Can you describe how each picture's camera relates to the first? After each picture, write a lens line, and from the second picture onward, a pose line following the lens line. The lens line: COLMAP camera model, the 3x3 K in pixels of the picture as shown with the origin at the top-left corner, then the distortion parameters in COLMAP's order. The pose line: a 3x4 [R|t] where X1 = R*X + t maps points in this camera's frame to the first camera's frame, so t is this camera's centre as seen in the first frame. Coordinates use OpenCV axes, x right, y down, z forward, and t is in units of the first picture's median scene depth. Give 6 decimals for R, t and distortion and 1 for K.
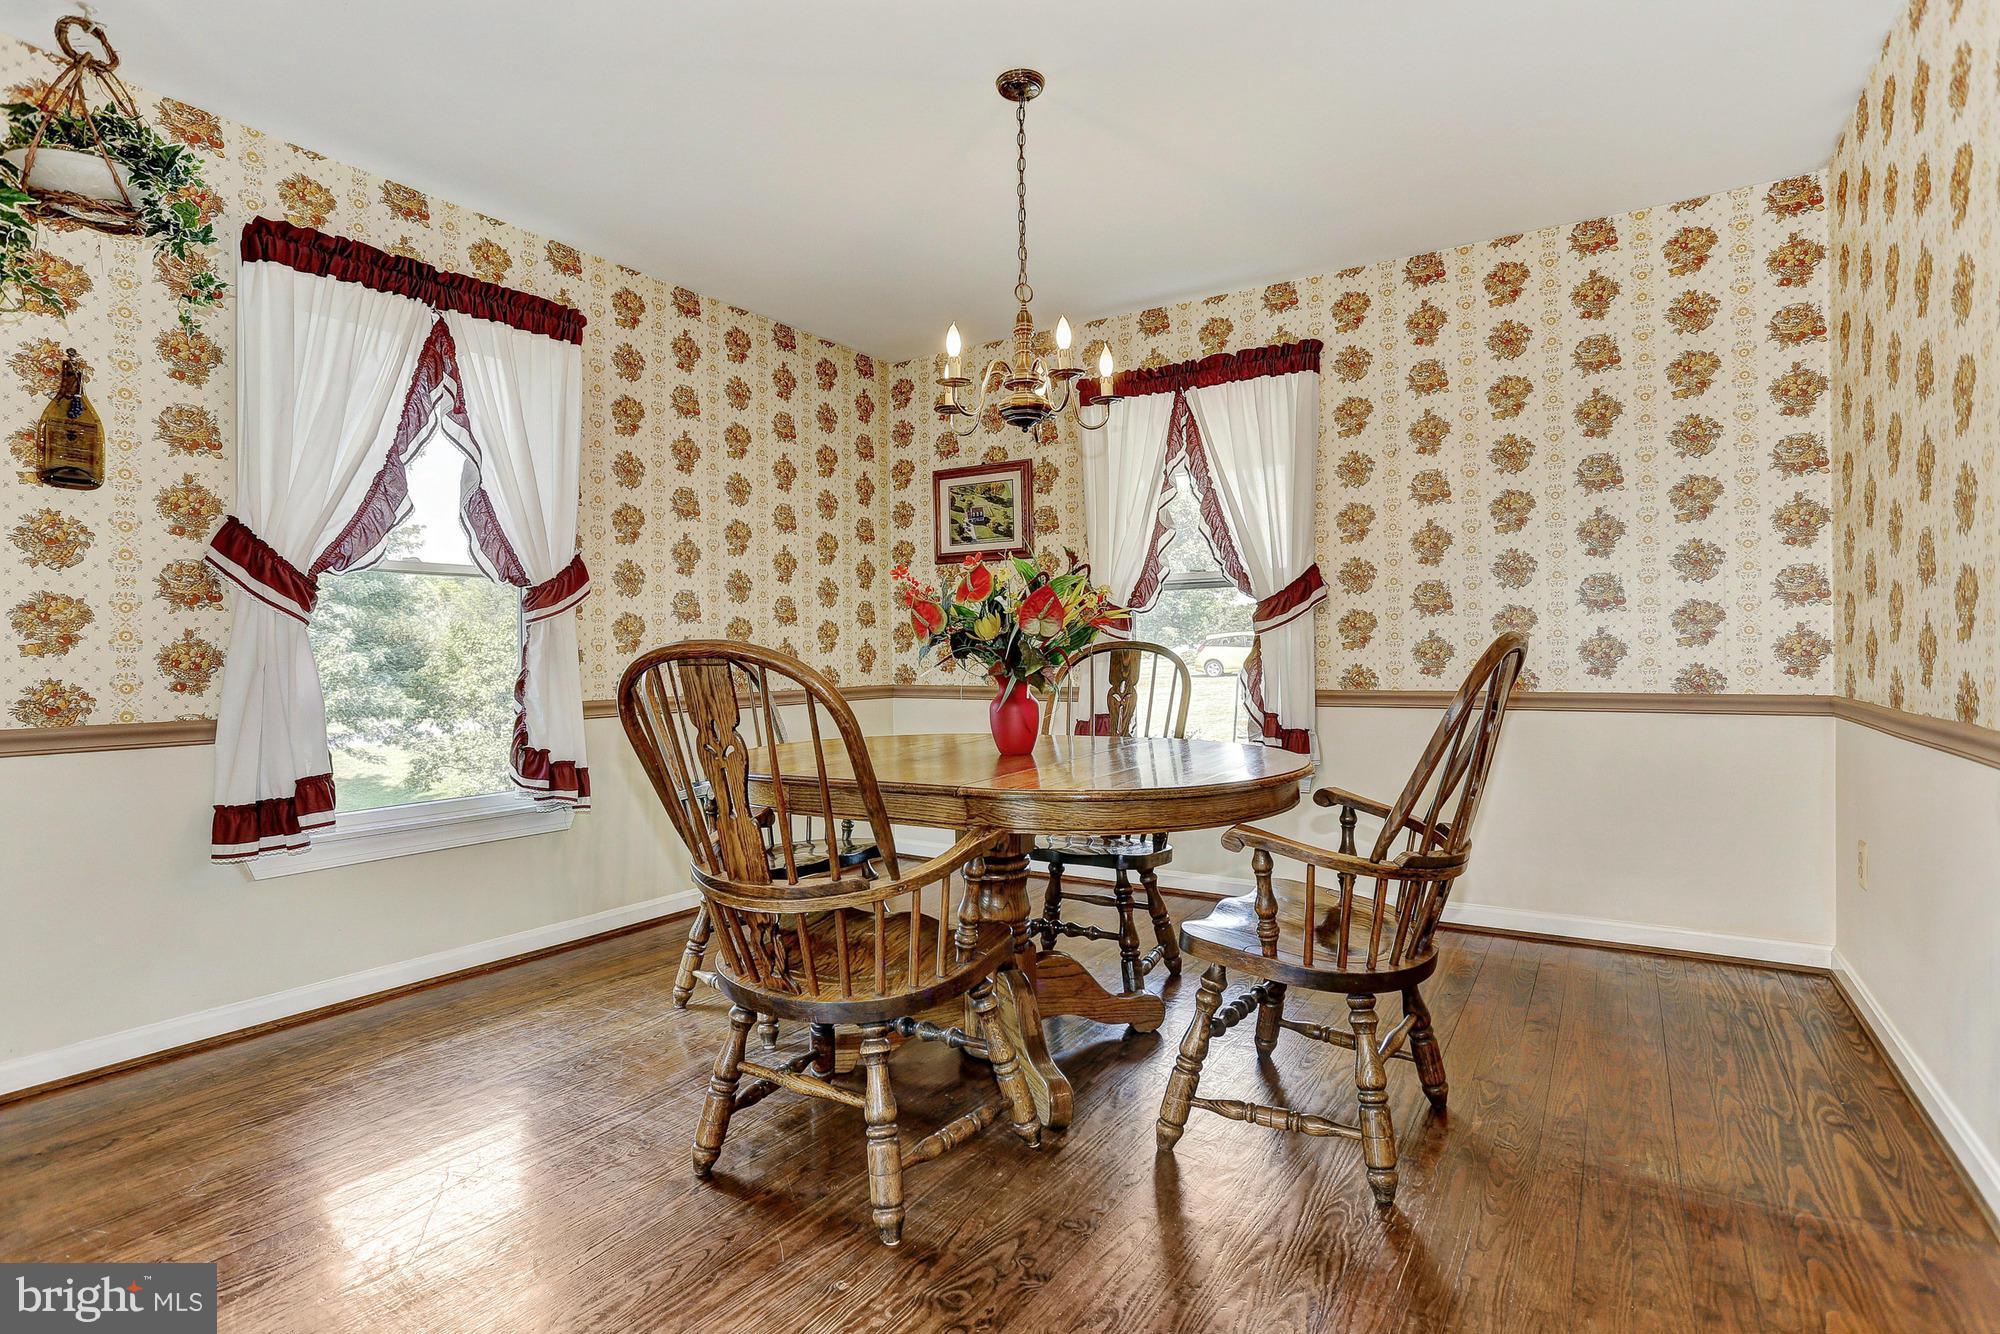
lens RADIAL K [[989.7, 0, 997.8], [0, 989.7, 657.3], [0, 0, 1]] dist [-0.045026, 0.008124]
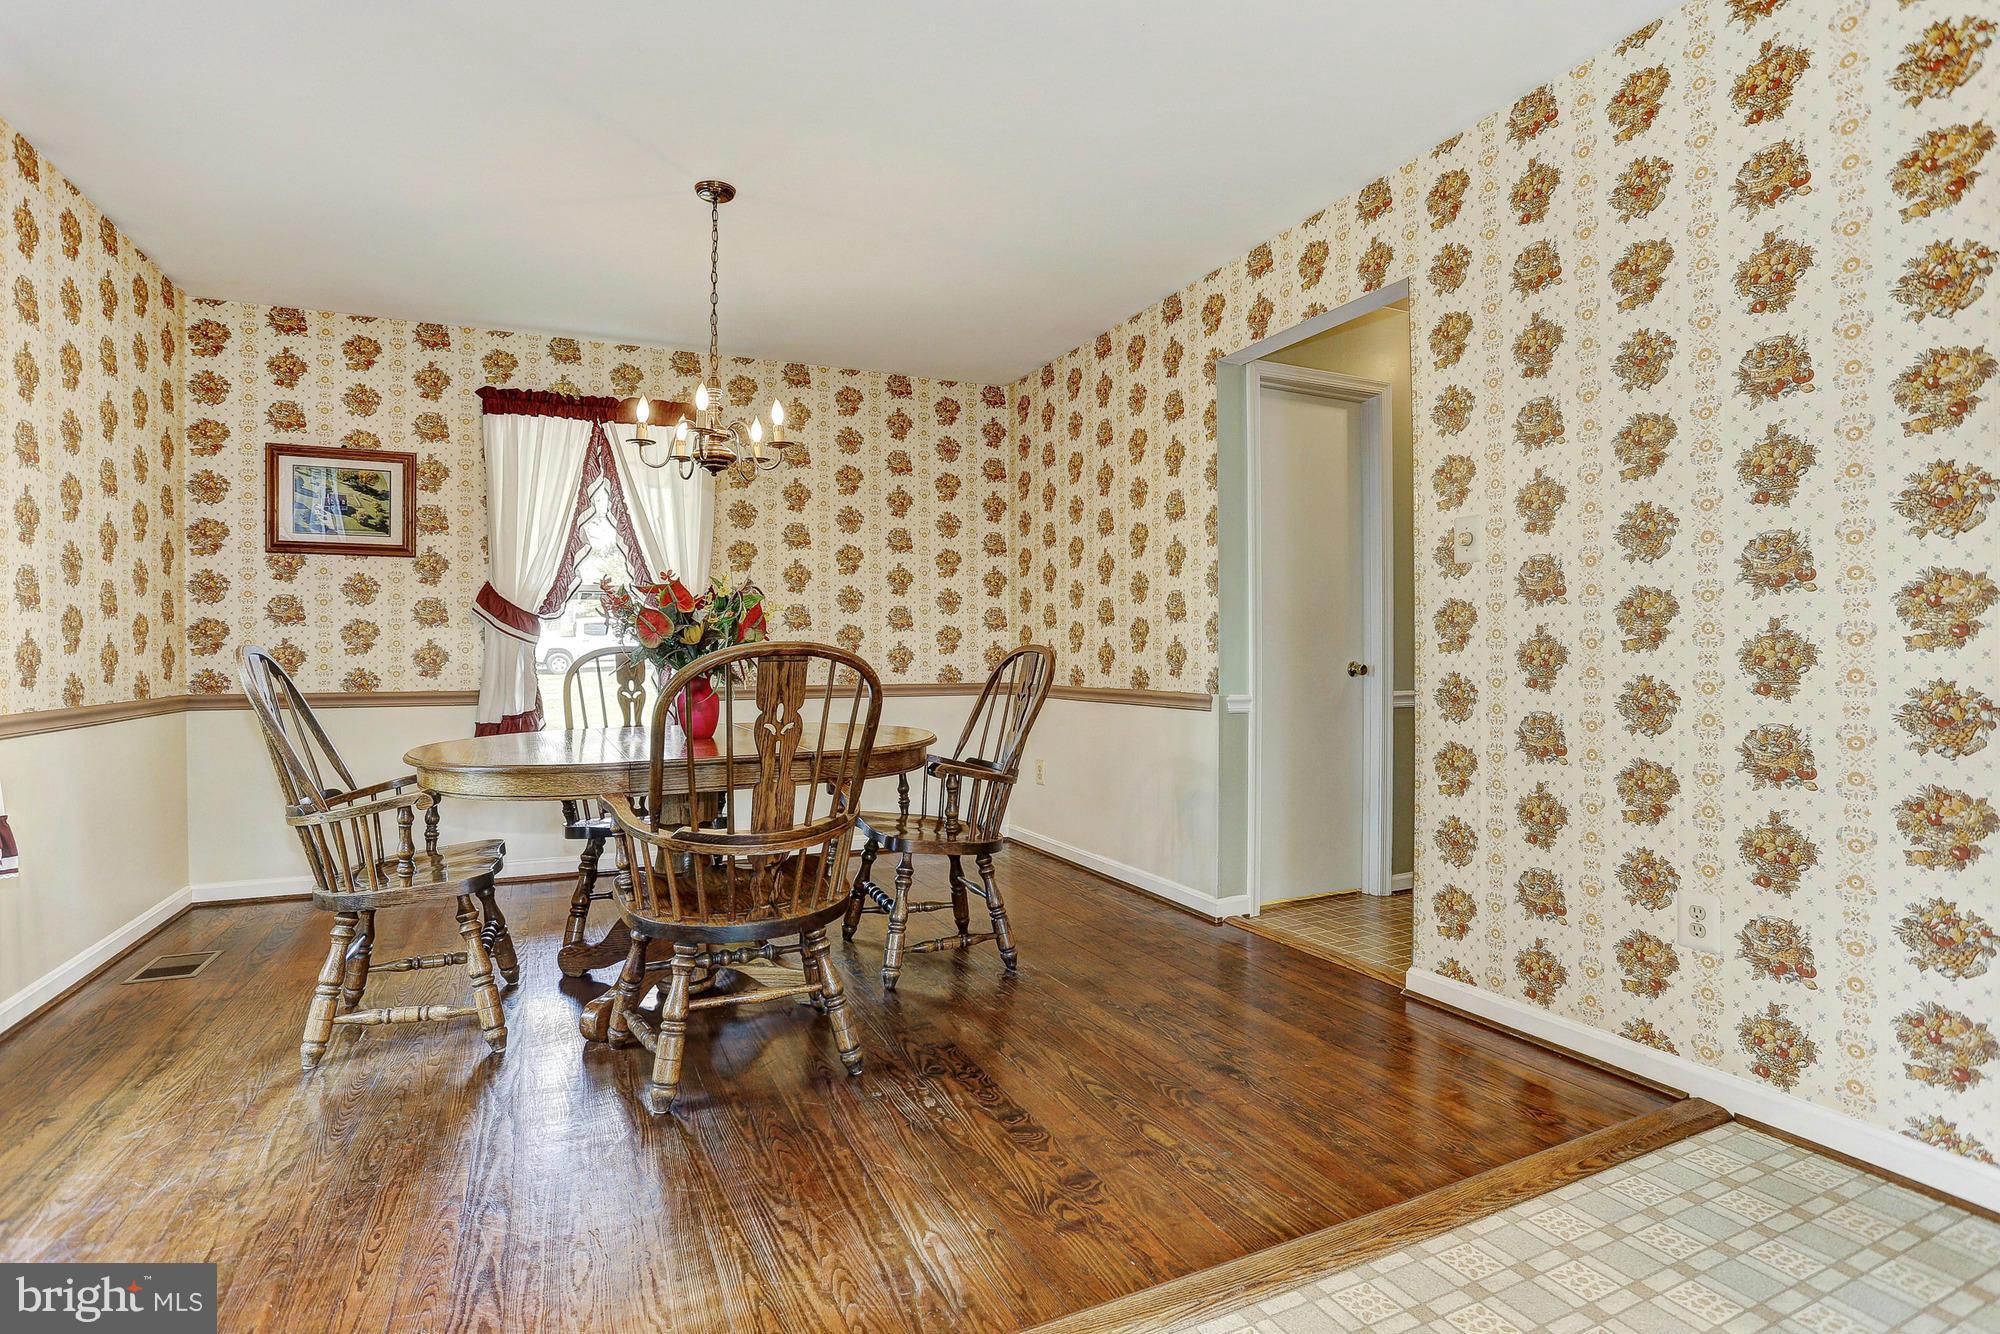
lens RADIAL K [[989.7, 0, 984.2], [0, 989.7, 665.7], [0, 0, 1]] dist [-0.045026, 0.008124]
pose [[0.545701, -0.004165, 0.837970, -0.458562], [0.000842, 0.999990, 0.004421, 0.000919], [-0.837980, -0.001707, 0.545699, 0.025099]]
